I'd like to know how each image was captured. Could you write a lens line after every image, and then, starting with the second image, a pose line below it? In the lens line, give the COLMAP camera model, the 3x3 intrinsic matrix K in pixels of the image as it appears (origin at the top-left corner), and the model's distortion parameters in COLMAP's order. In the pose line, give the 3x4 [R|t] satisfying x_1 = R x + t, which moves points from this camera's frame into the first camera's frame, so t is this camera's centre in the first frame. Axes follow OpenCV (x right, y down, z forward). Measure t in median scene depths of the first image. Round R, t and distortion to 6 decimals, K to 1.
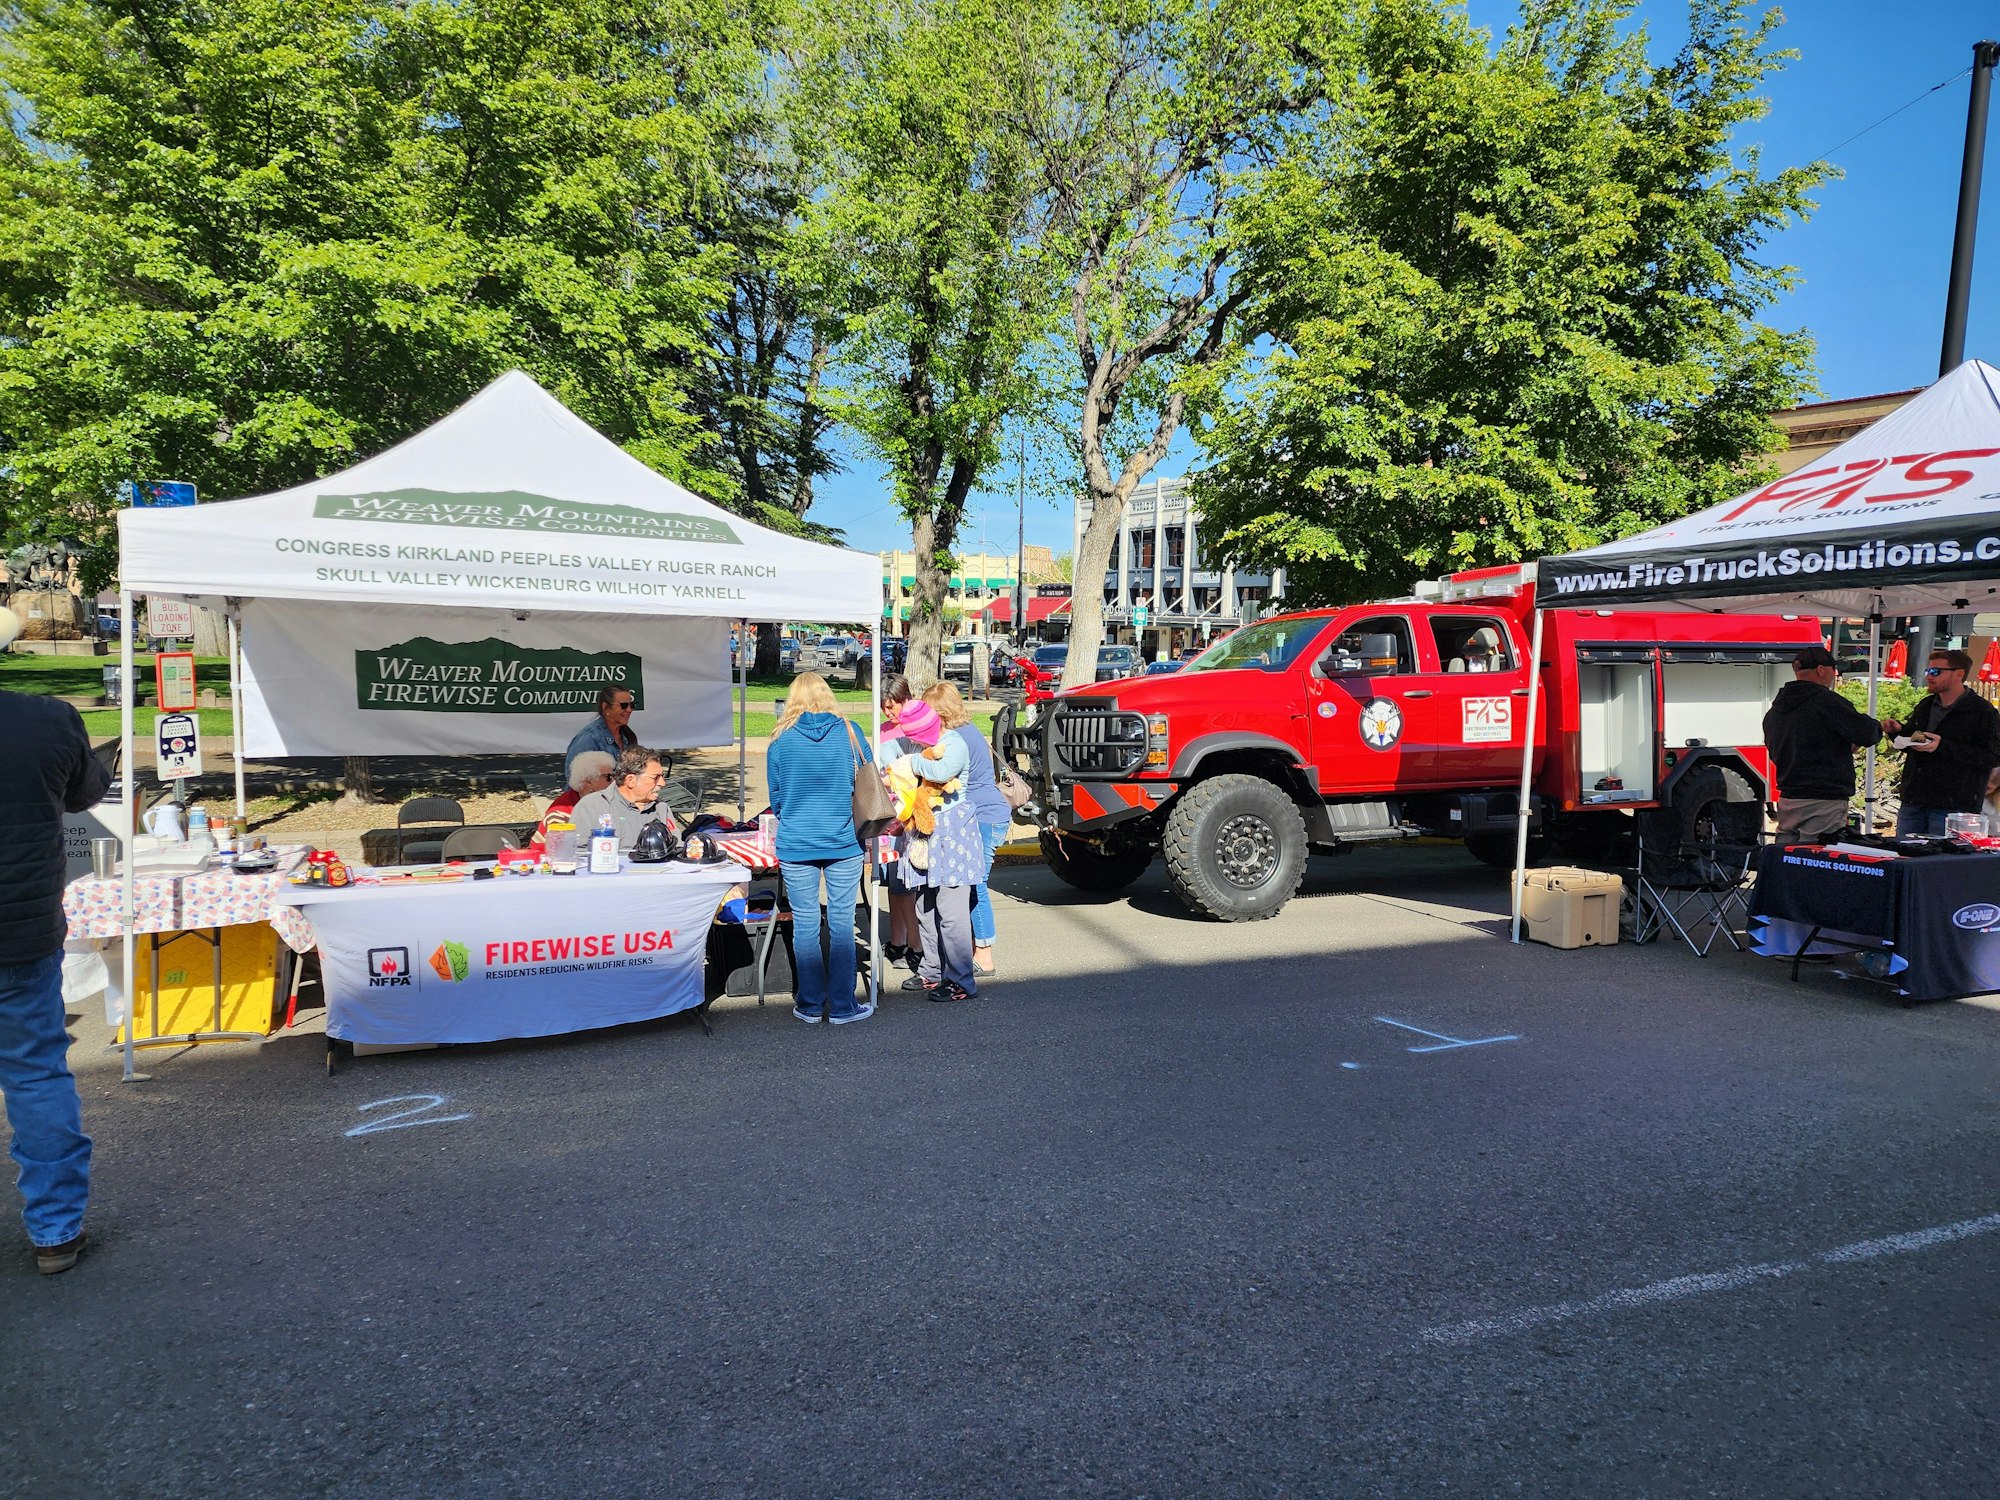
lens RADIAL K [[1315.6, 0, 999.2], [0, 1315.6, 776.0], [0, 0, 1]] dist [0.045961, -0.036301]
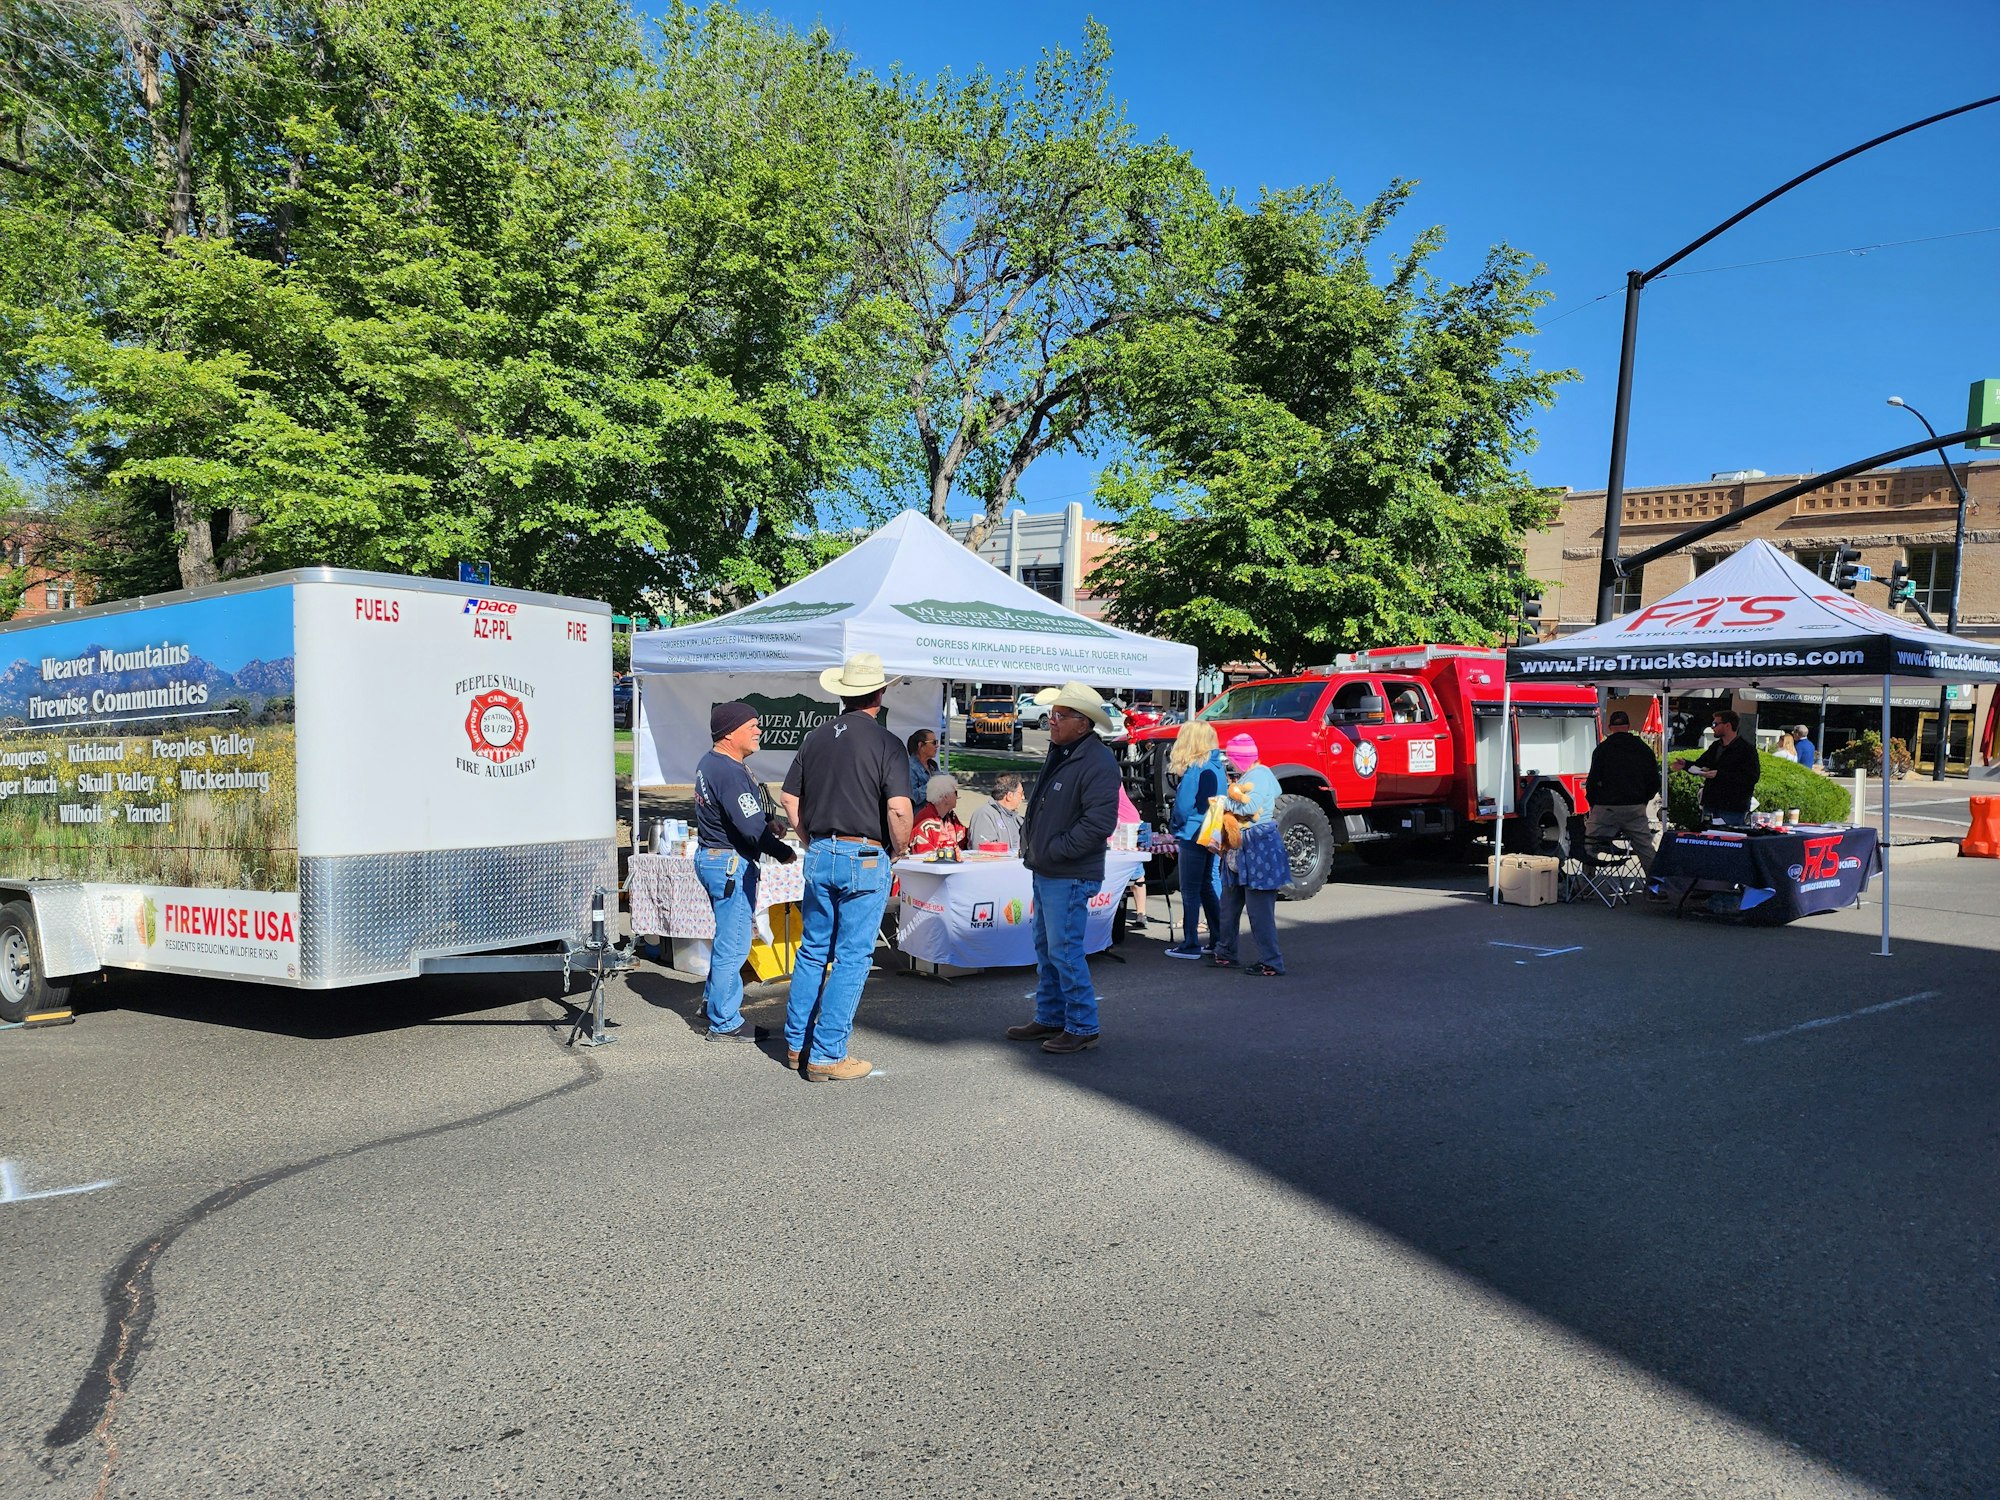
lens RADIAL K [[1321.8, 0, 981.7], [0, 1321.8, 738.2], [0, 0, 1]] dist [0.070011, -0.065731]
pose [[0.968091, 0.002109, 0.250589, -0.498396], [0.012690, 0.998269, -0.057424, 0.016014], [-0.250276, 0.058772, 0.966389, -0.287895]]
